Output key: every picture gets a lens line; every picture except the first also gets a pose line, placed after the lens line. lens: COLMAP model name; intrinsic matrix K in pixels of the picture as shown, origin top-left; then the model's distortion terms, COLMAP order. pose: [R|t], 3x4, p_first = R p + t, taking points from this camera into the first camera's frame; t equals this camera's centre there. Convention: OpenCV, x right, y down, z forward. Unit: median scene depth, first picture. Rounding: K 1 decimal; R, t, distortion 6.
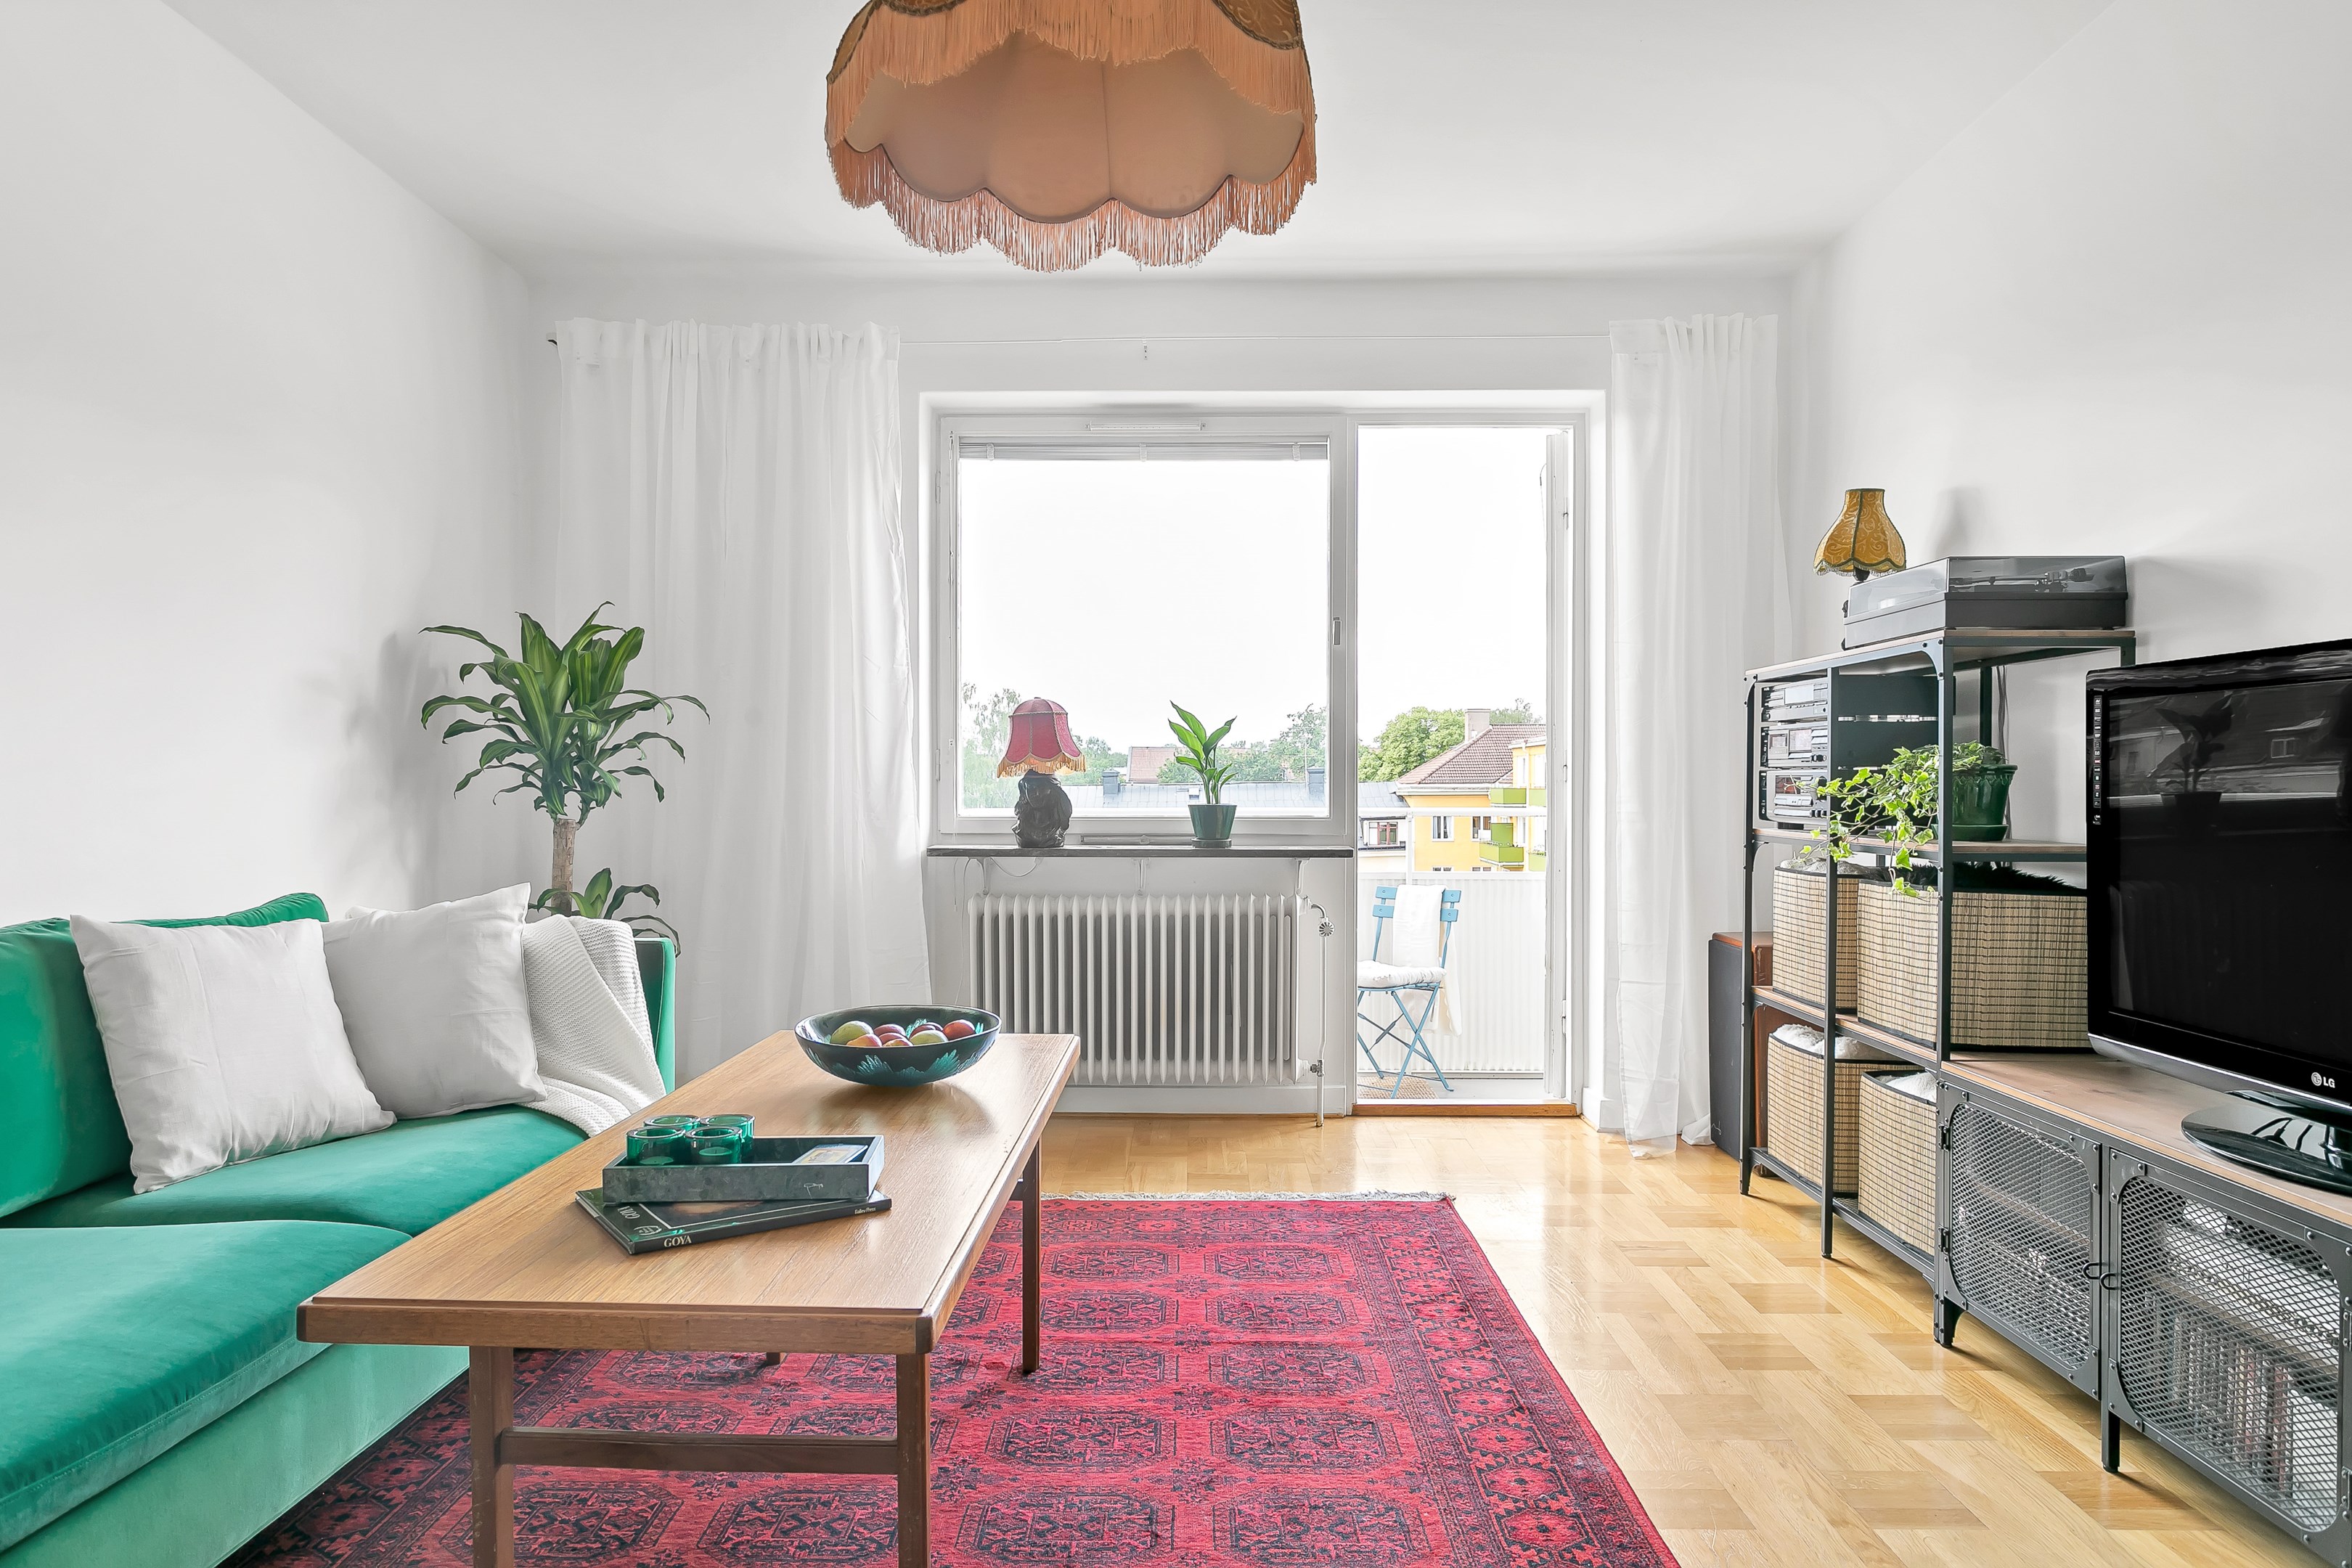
lens RADIAL K [[1449.3, 0, 1181.5], [0, 1449.3, 793.3], [0, 0, 1]] dist [-0.000891, 0.005070]
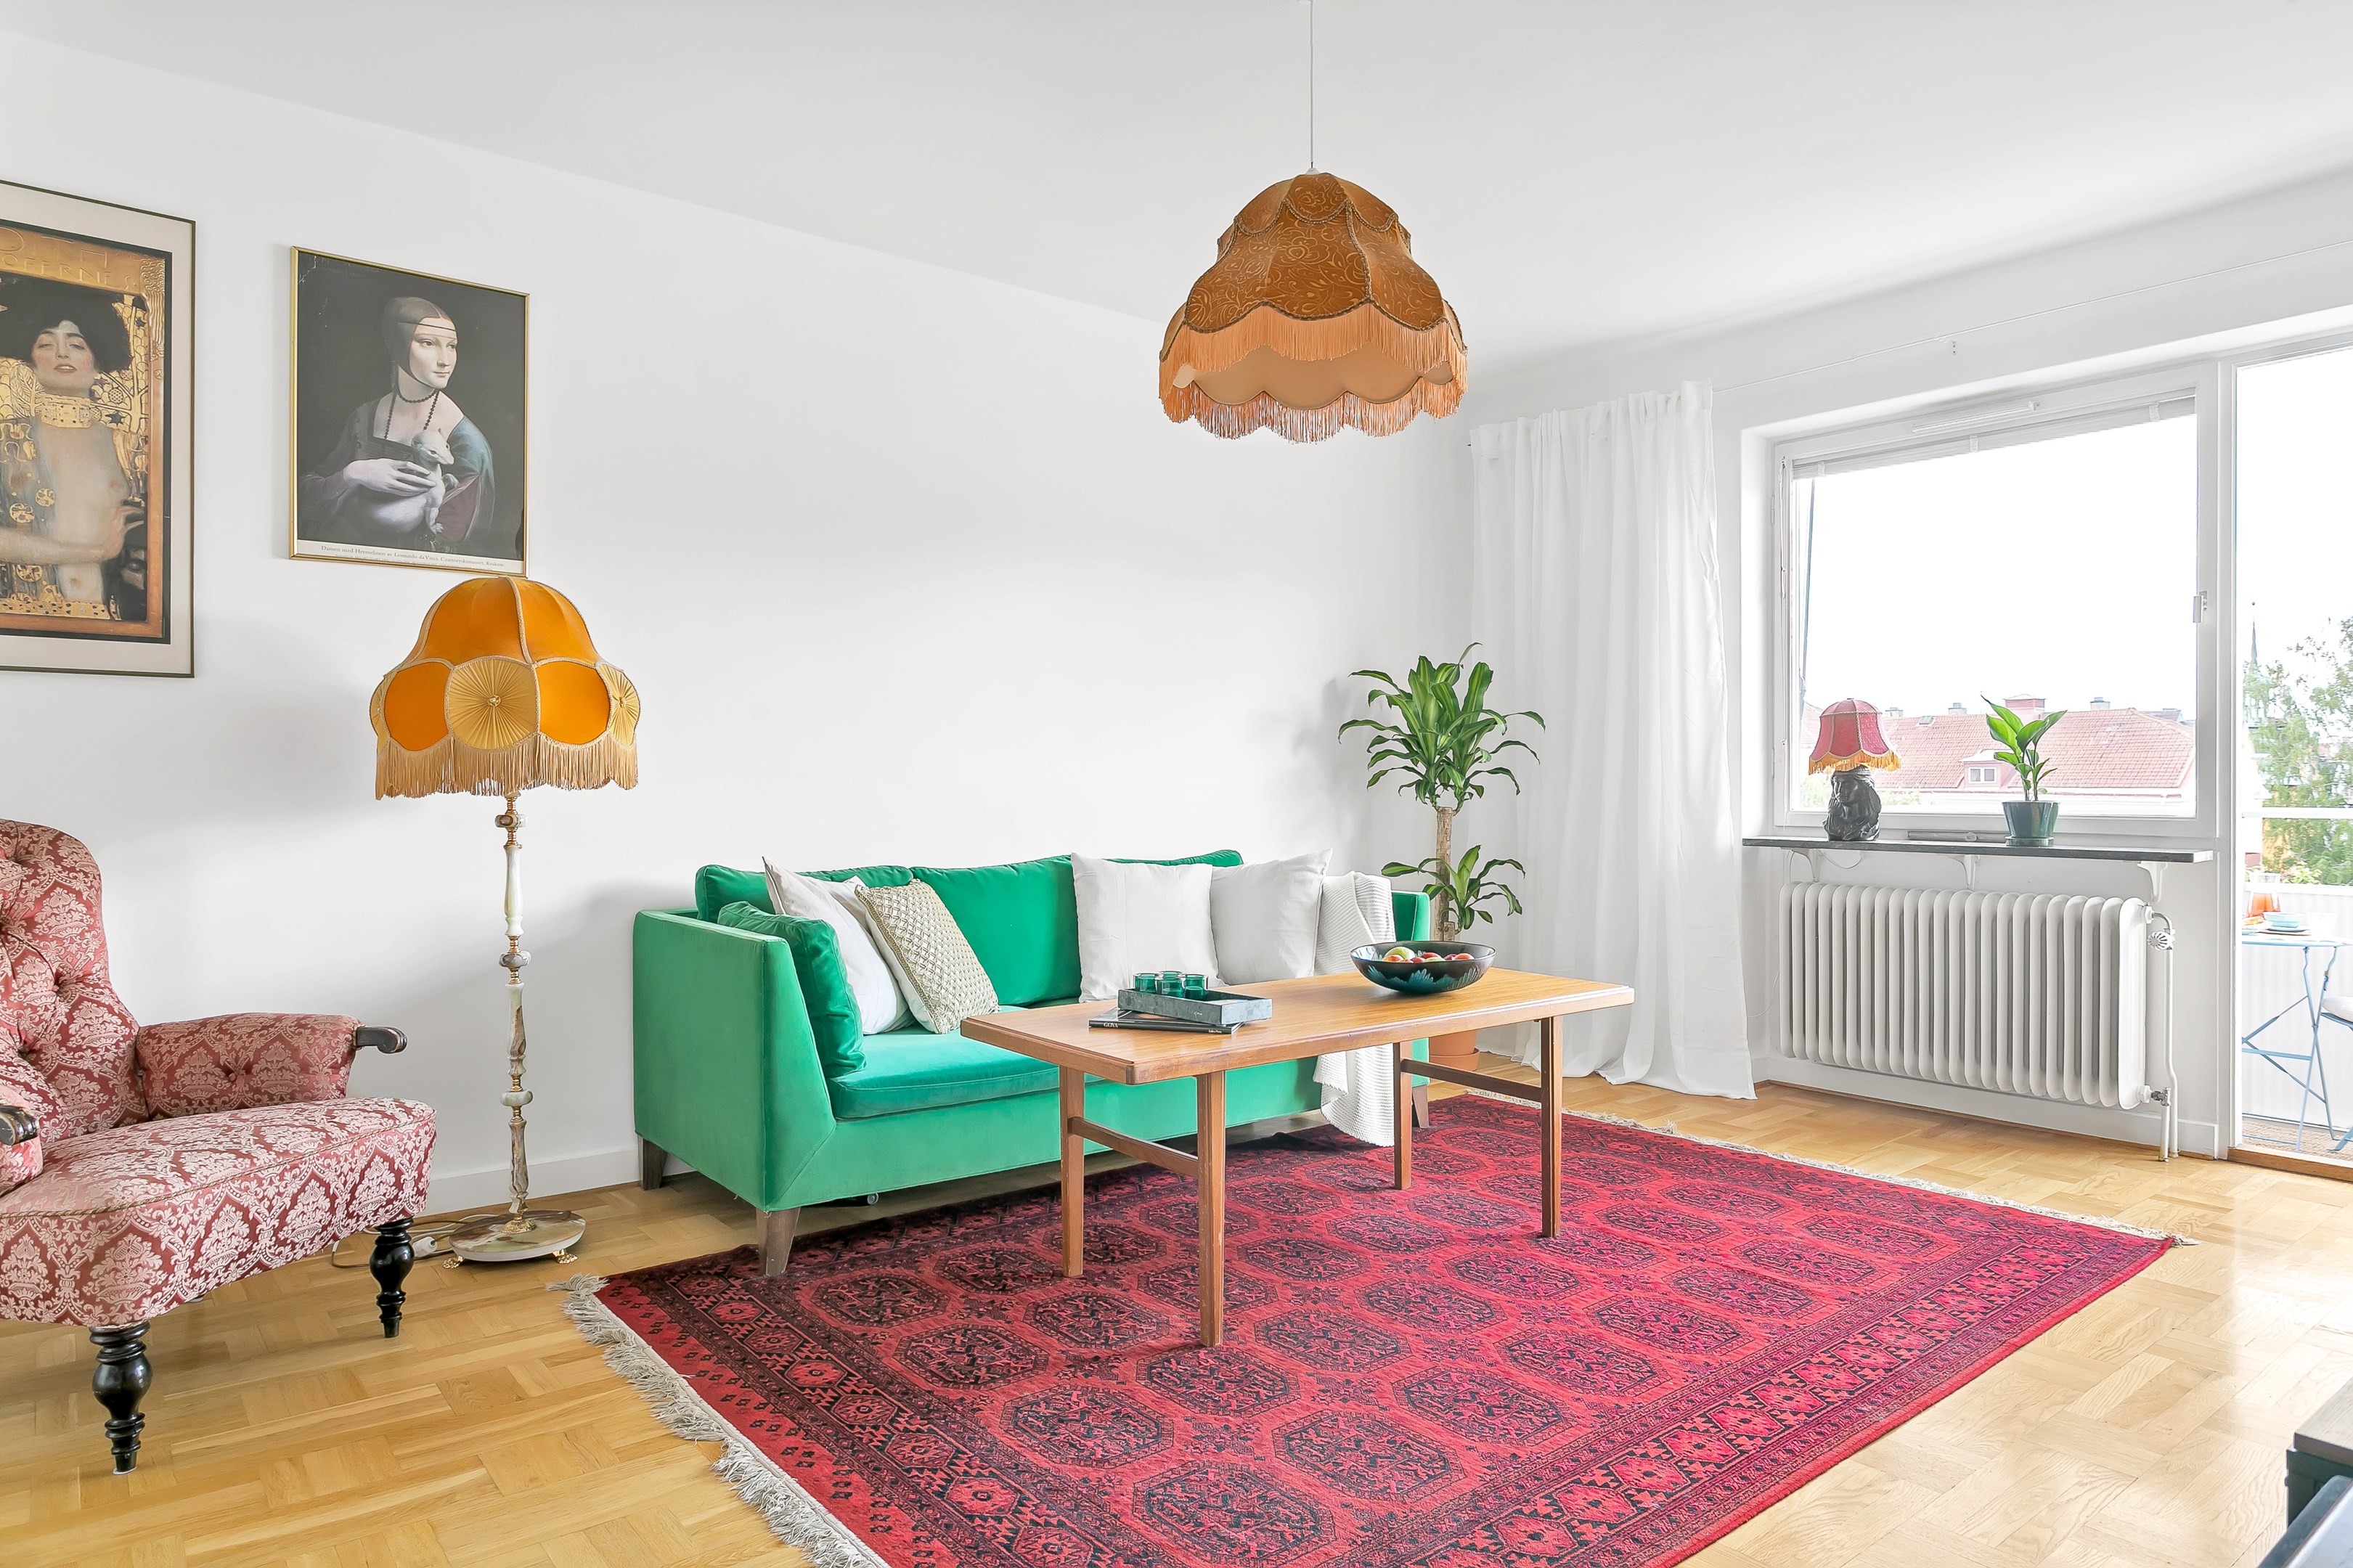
lens RADIAL K [[1449.9, 0, 1182.1], [0, 1449.9, 780.6], [0, 0, 1]] dist [-0.000891, 0.005070]
pose [[0.640434, -0.000861, -0.768013, 0.442658], [-0.002821, 0.999990, -0.003473, -0.001427], [0.768008, 0.004391, 0.640425, -0.050296]]
